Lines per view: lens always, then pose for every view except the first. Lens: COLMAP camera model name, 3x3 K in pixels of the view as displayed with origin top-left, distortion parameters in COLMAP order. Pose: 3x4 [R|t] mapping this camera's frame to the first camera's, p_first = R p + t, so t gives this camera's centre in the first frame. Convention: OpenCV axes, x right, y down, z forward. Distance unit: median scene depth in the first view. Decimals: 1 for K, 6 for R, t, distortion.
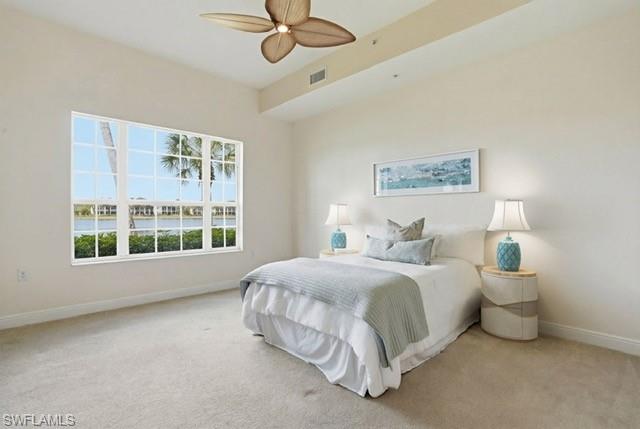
lens RADIAL K [[299.9, 0, 313.8], [0, 299.9, 215.7], [0, 0, 1]] dist [-0.036978, 0.009414]
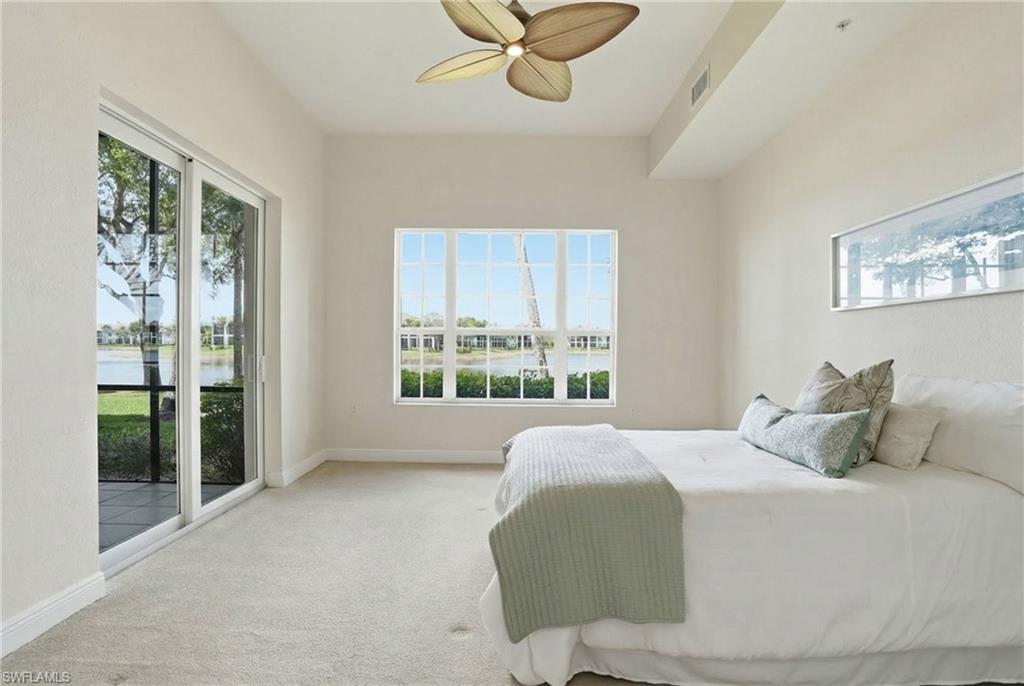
lens RADIAL K [[479.9, 0, 511.3], [0, 479.9, 346.7], [0, 0, 1]] dist [-0.036978, 0.009414]
pose [[0.727941, 0.004625, -0.685624, 0.353598], [-0.007642, 0.999970, -0.001369, -0.004932], [0.685597, 0.006237, 0.727955, 0.167759]]
